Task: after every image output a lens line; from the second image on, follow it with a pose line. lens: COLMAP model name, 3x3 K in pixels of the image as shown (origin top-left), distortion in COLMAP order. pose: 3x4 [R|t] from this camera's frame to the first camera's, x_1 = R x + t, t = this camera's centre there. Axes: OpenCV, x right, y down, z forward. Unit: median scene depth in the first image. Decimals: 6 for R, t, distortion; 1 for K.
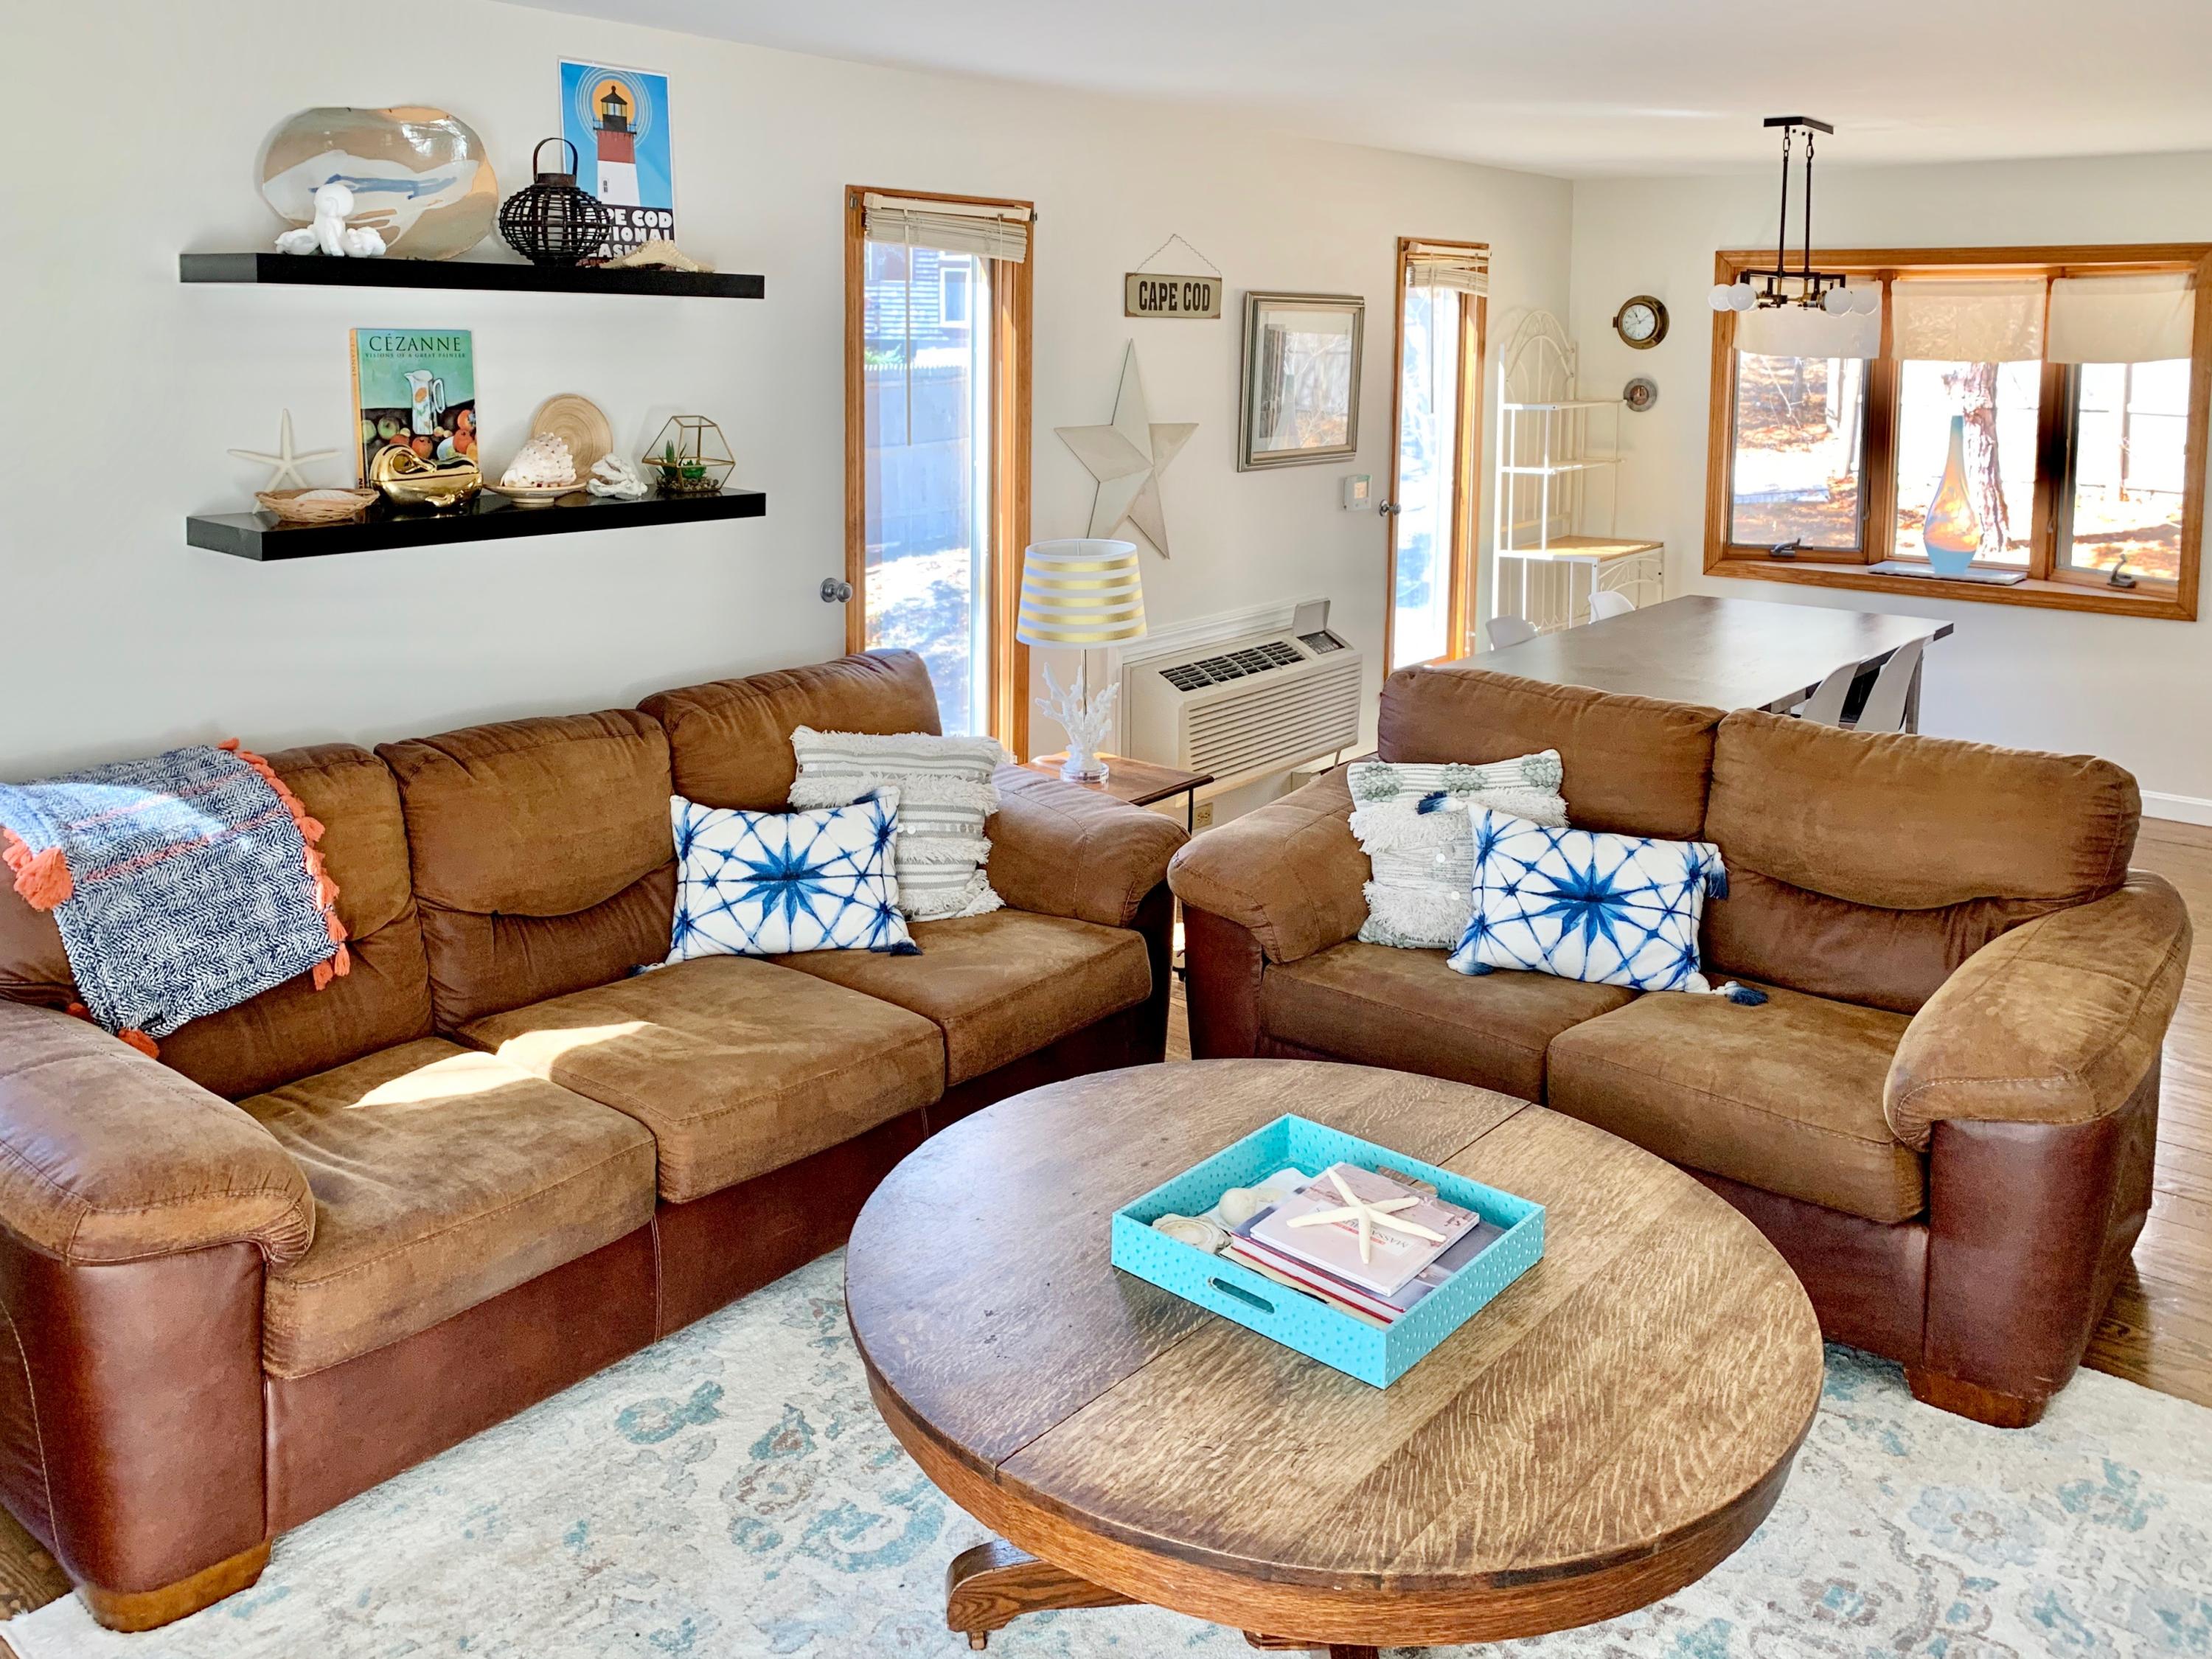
lens RADIAL K [[1802.0, 0, 1140.7], [0, 1802.0, 472.4], [0, 0, 1]] dist [0.019071, -0.010024]
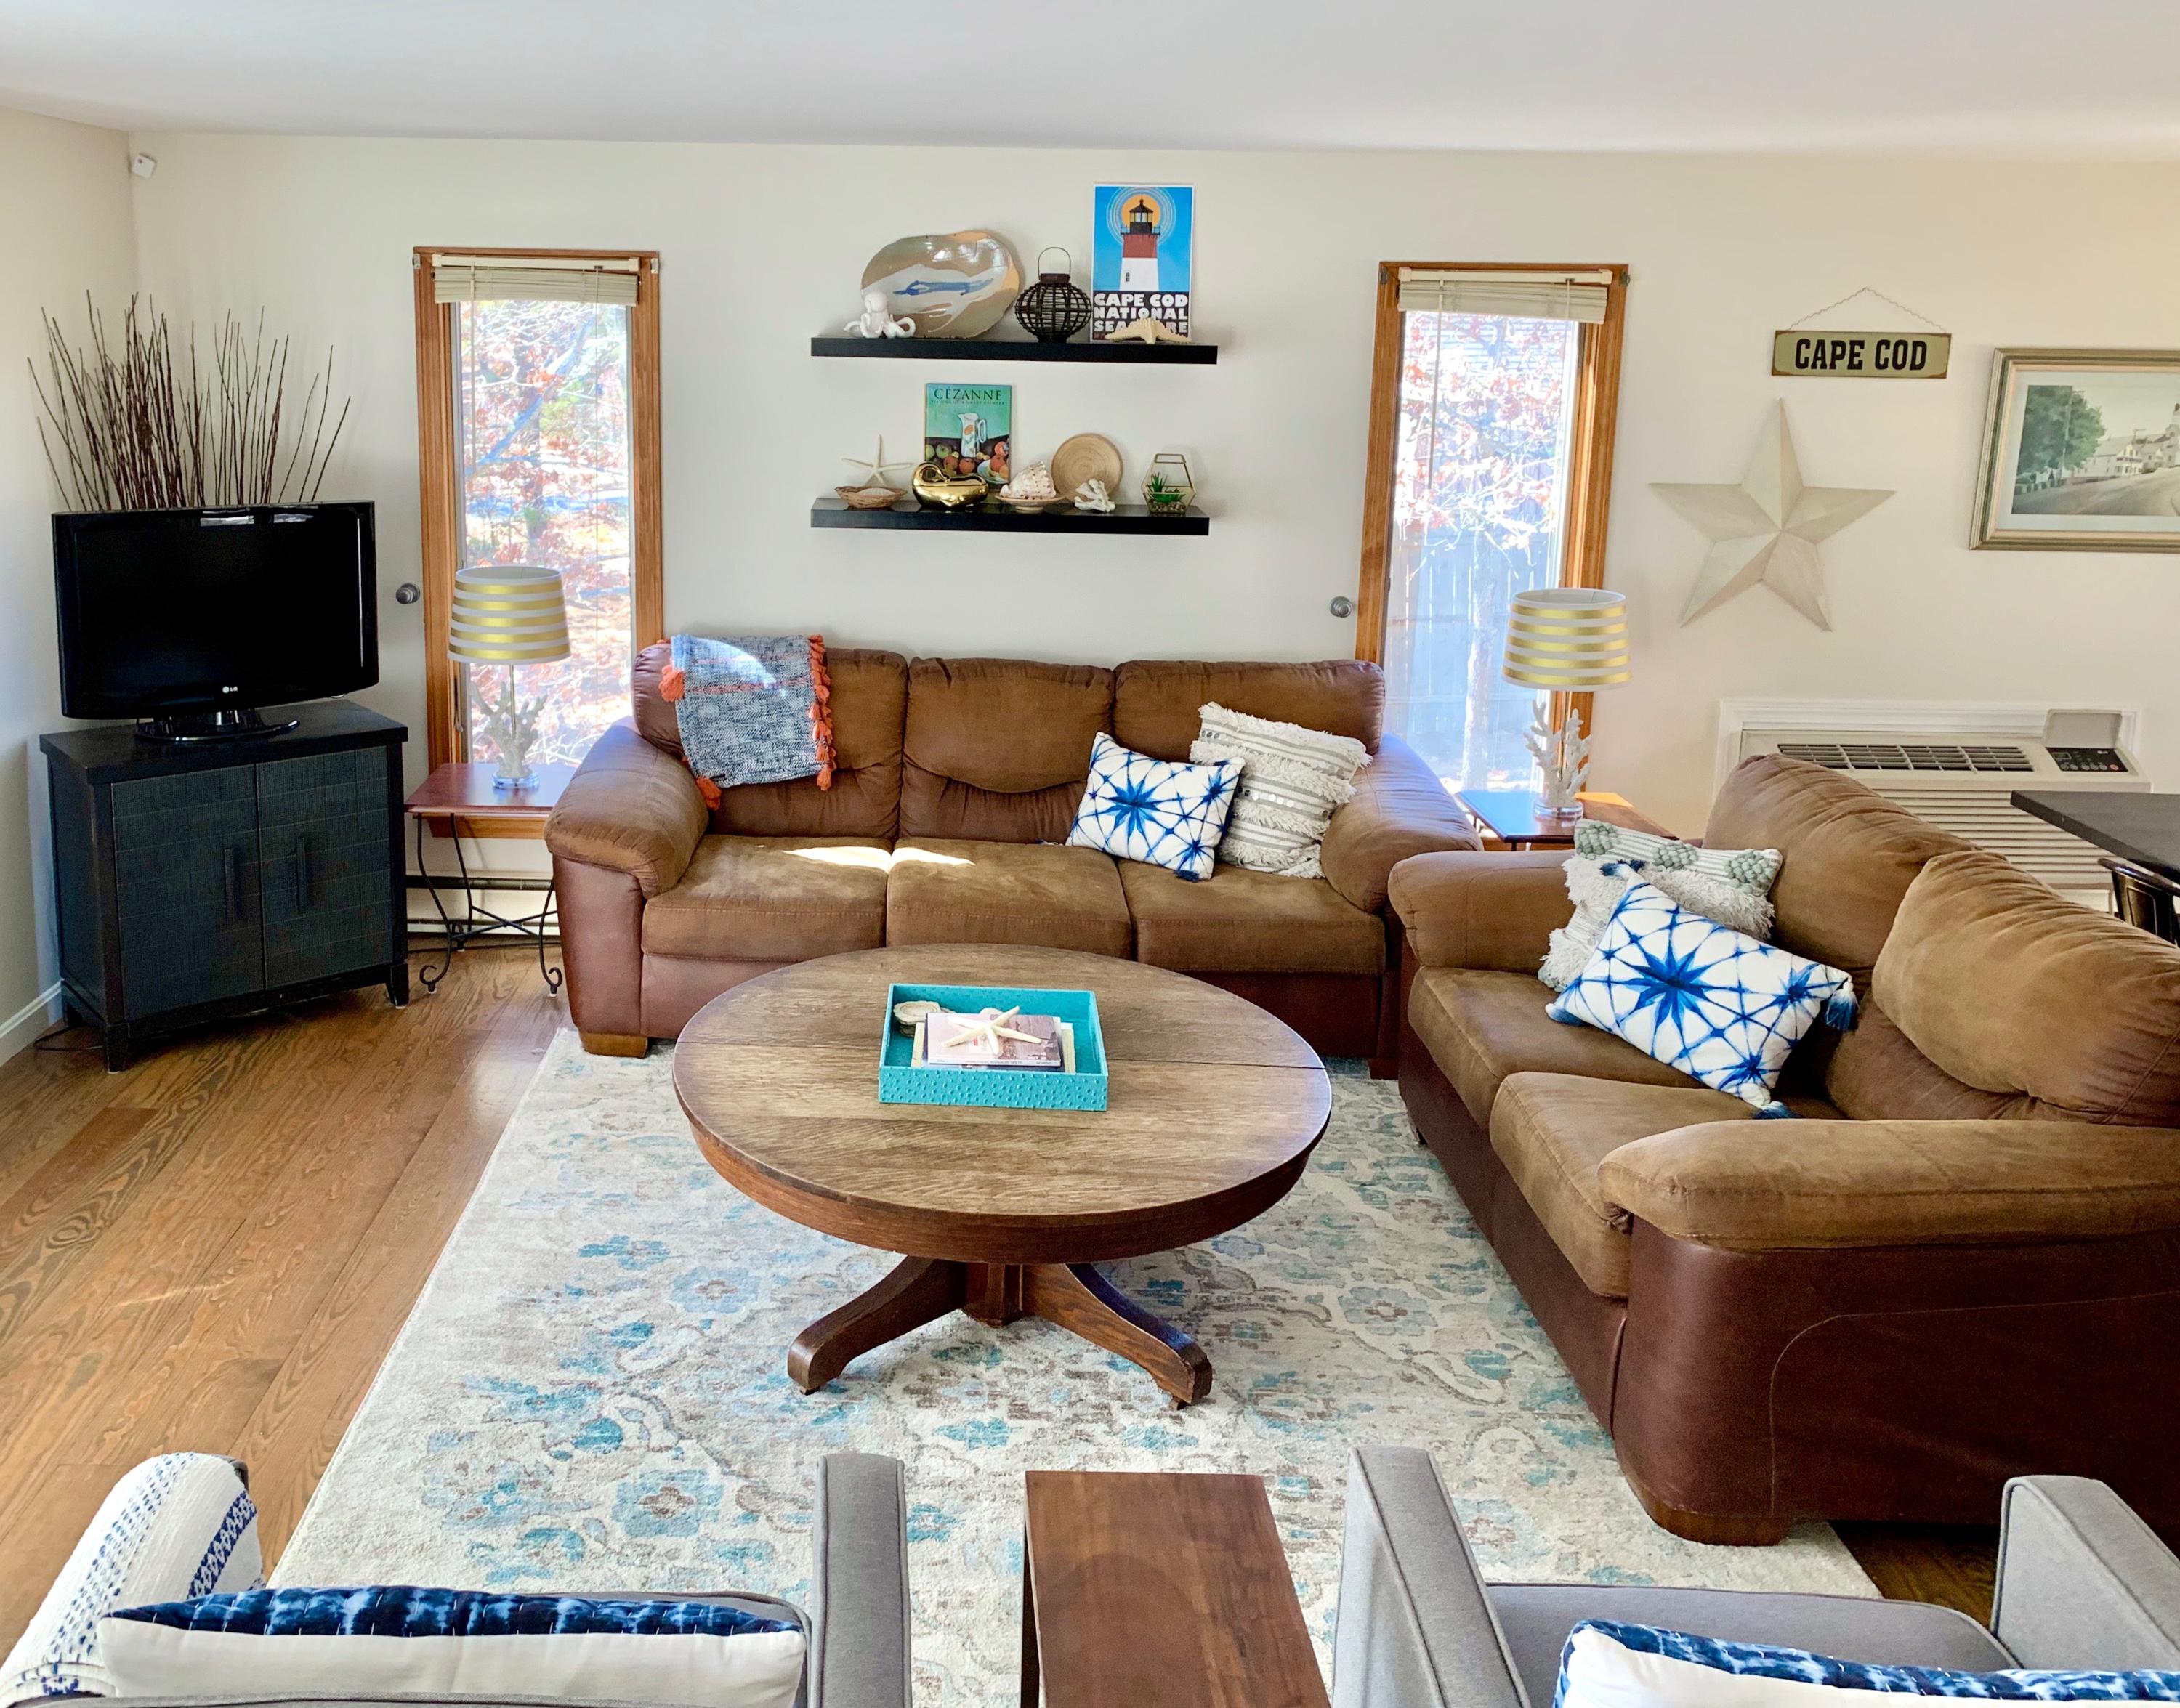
lens RADIAL K [[1846.2, 0, 912.3], [0, 1846.2, 656.2], [0, 0, 1]] dist [0.052444, -0.051828]
pose [[0.605577, 0.139079, -0.783539, 0.746734], [-0.072048, 0.990148, 0.120068, -0.035645], [0.792518, -0.016258, 0.609632, 0.036408]]
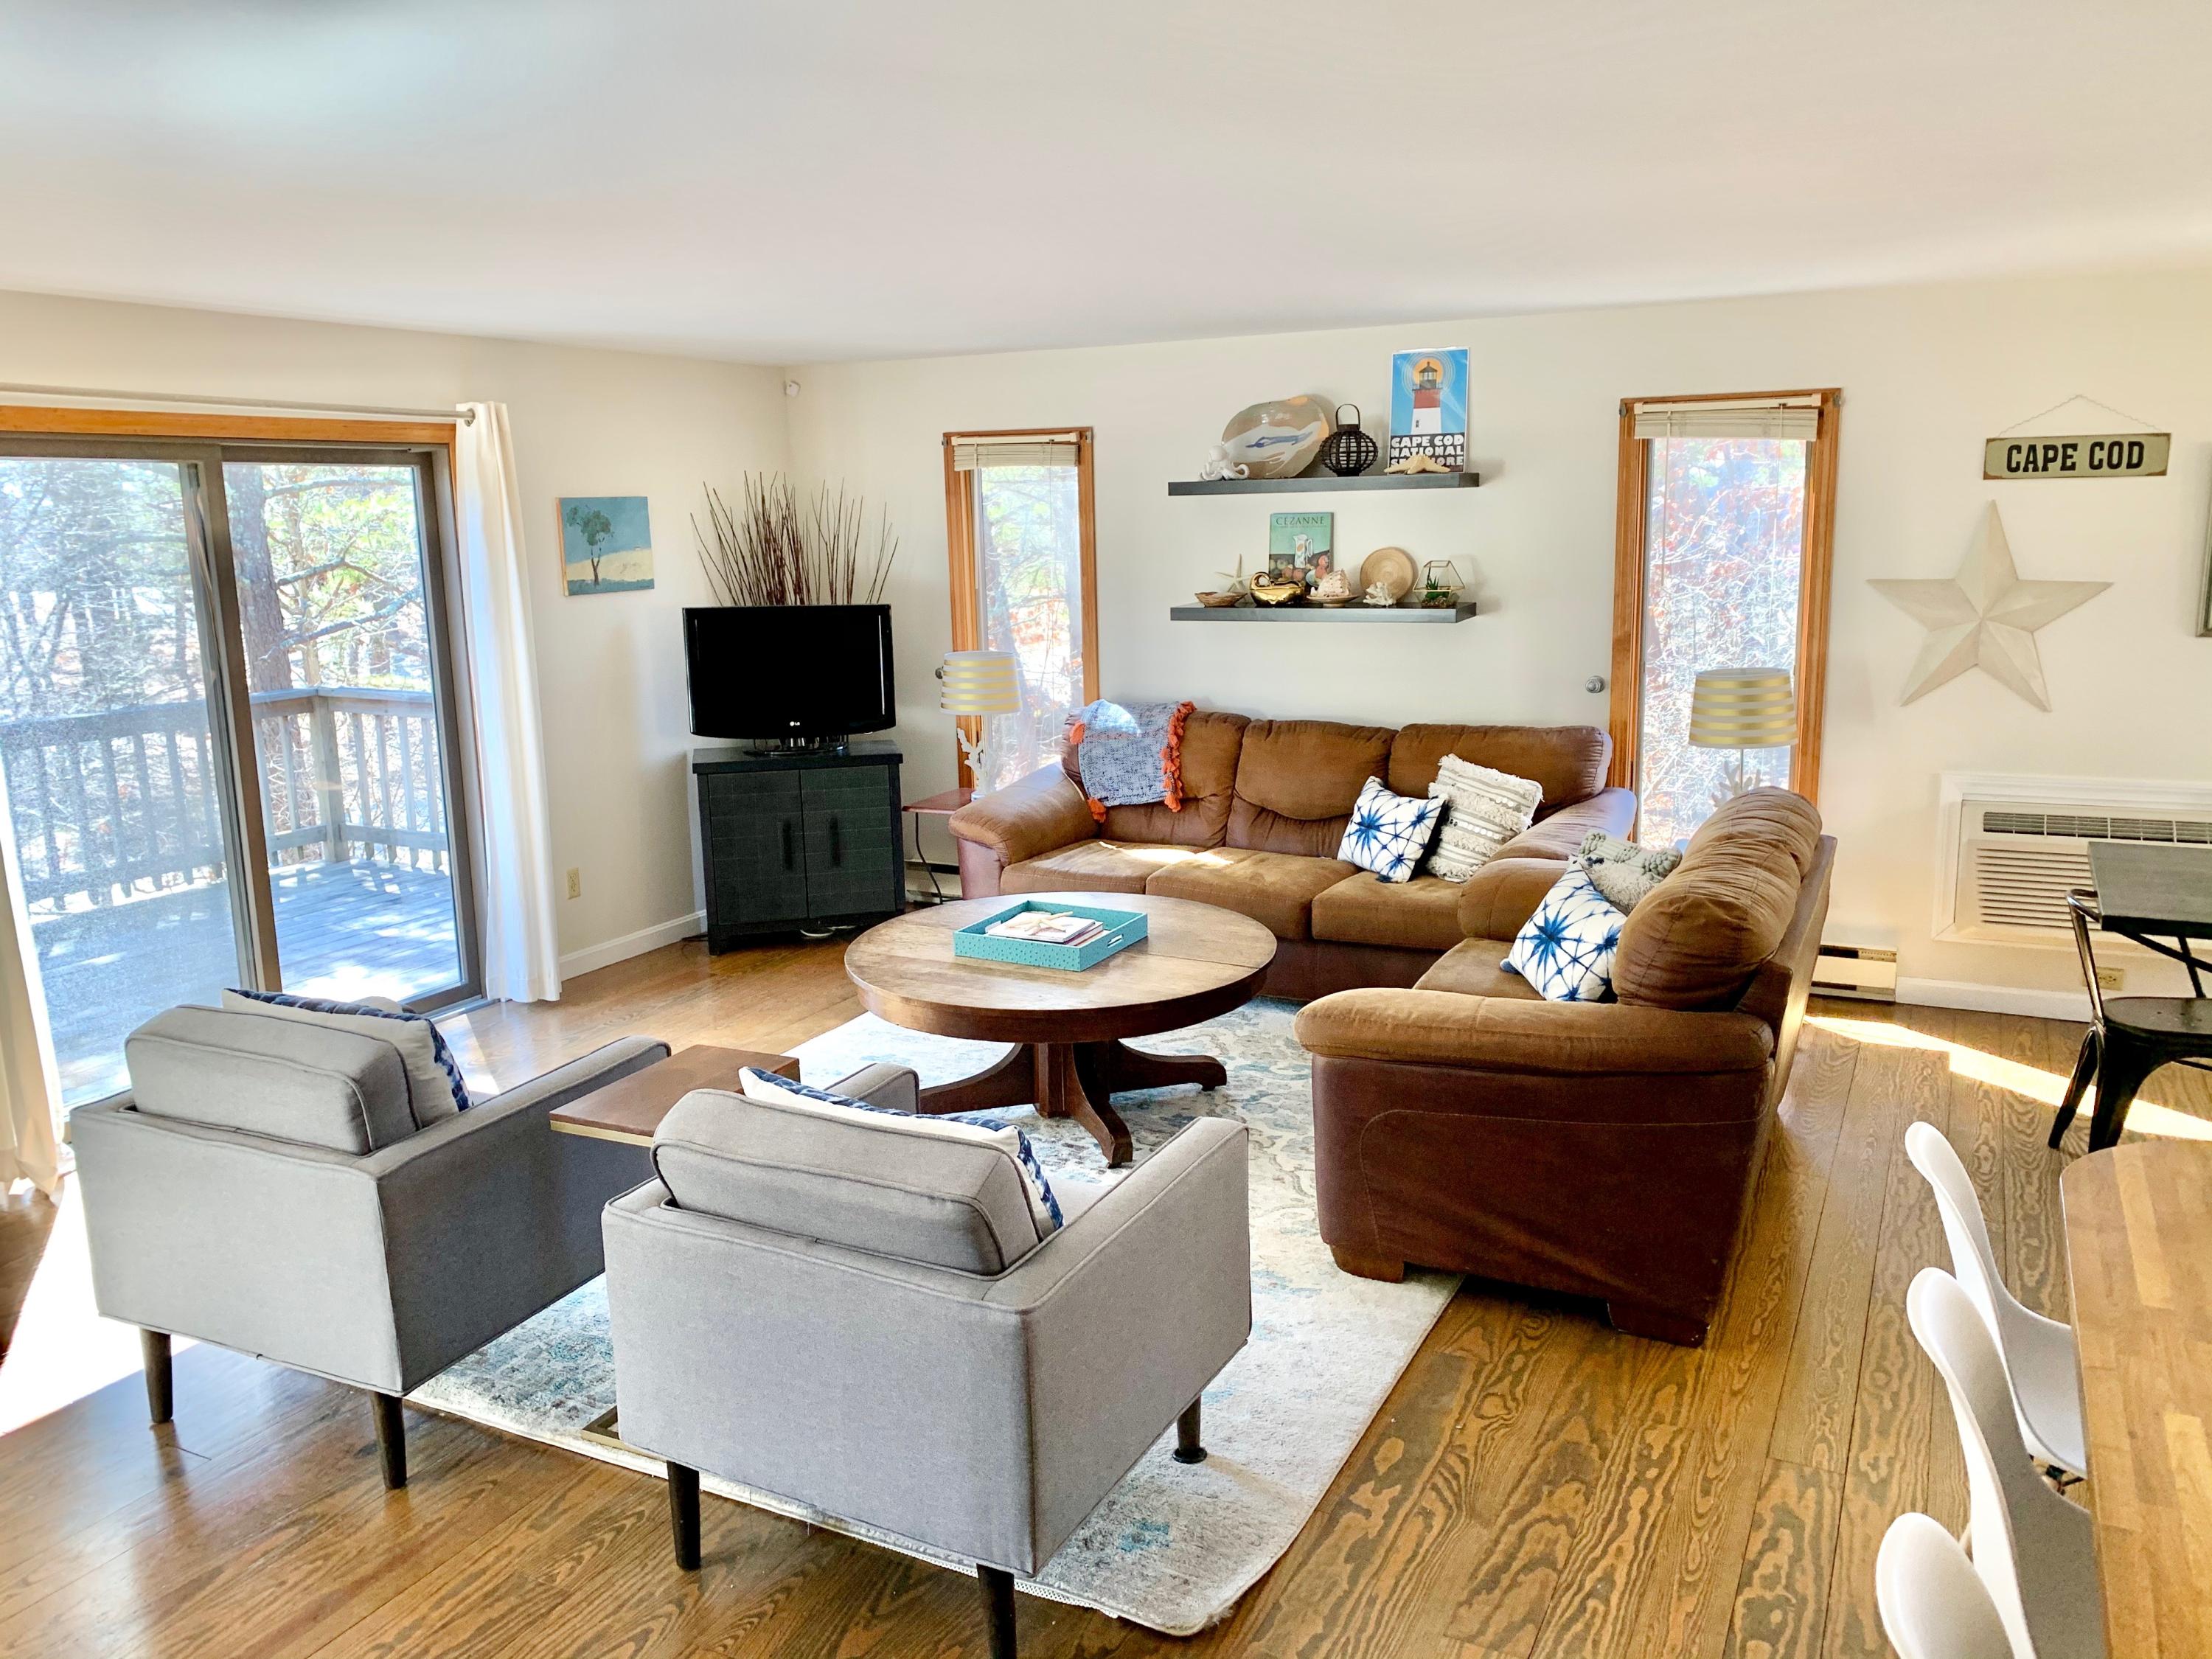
lens RADIAL K [[1671.7, 0, 1119.2], [0, 1671.7, 836.9], [0, 0, 1]] dist [0.033913, -0.031000]
pose [[0.199775, 0.170654, -0.964866, 1.300143], [-0.054112, 0.985135, 0.163035, -0.017678], [0.978346, 0.019640, 0.206040, 0.419397]]
